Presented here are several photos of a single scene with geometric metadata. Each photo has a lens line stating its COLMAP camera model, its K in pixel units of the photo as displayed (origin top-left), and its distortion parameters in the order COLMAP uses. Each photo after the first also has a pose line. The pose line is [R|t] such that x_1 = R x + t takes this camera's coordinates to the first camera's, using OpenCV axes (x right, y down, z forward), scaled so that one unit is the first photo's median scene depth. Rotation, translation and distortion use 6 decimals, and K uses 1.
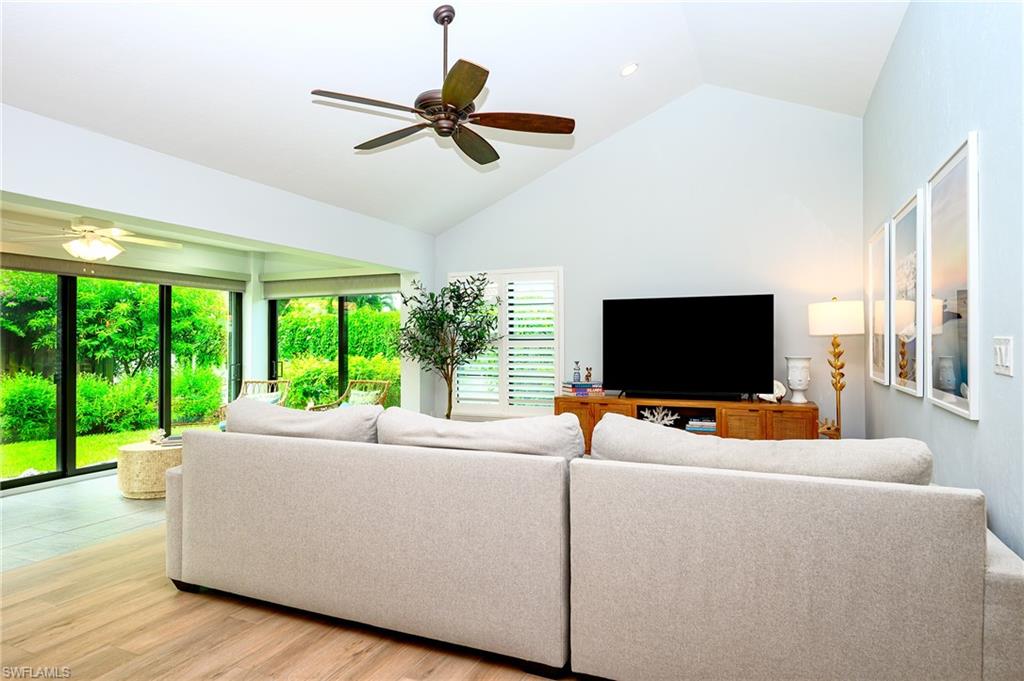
lens RADIAL K [[598.0, 0, 522.2], [0, 598.0, 336.6], [0, 0, 1]] dist [0.002293, 0.000148]
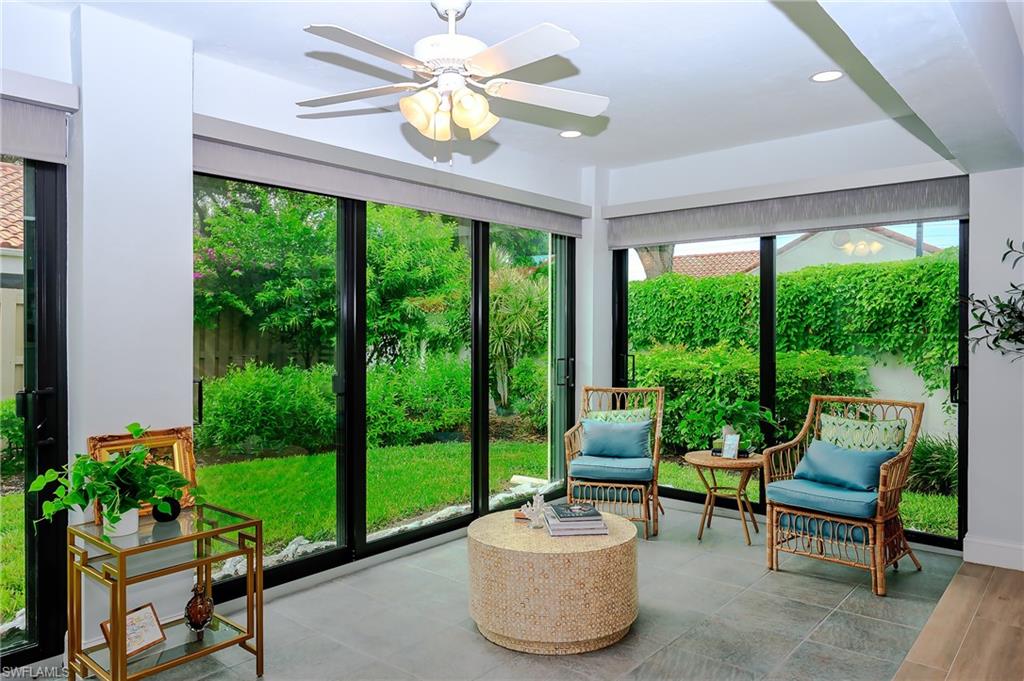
lens RADIAL K [[725.2, 0, 523.0], [0, 725.2, 338.8], [0, 0, 1]] dist [-0.000994, 0.003256]
pose [[0.954198, 0.008608, -0.299053, -0.394218], [-0.000628, 0.999641, 0.026769, 0.009308], [0.299176, -0.025355, 0.953861, 0.389274]]
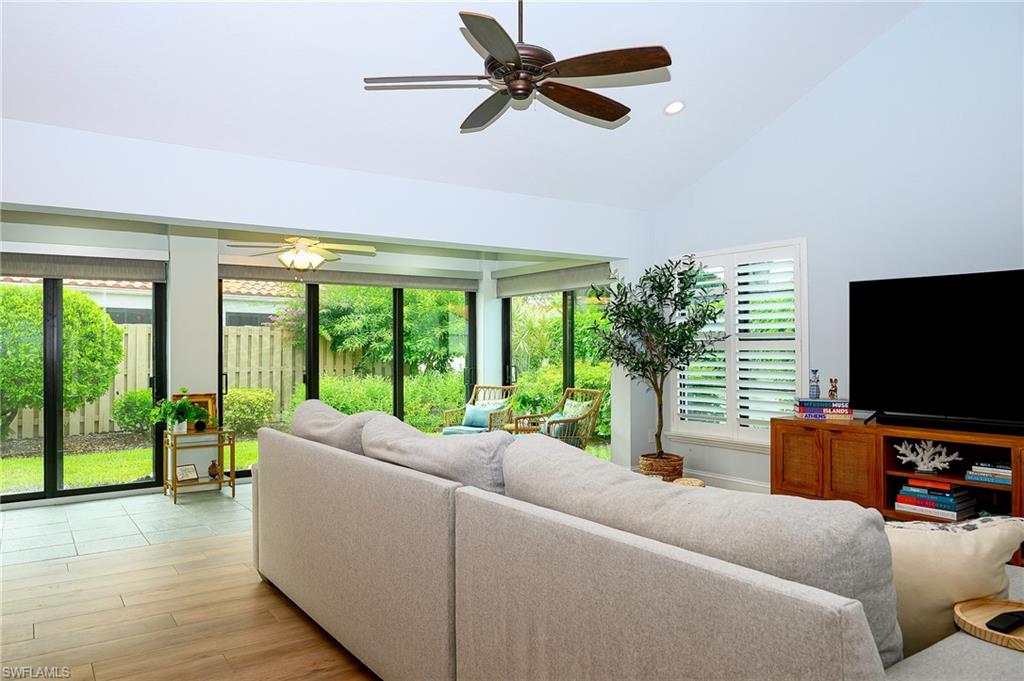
lens RADIAL K [[725.2, 0, 492.6], [0, 725.2, 337.4], [0, 0, 1]] dist [-0.000994, 0.003256]
pose [[0.848094, -0.009424, -0.529762, 0.207287], [0.009312, 0.999952, -0.002882, 0.001853], [0.529764, -0.002489, 0.848141, 0.060547]]
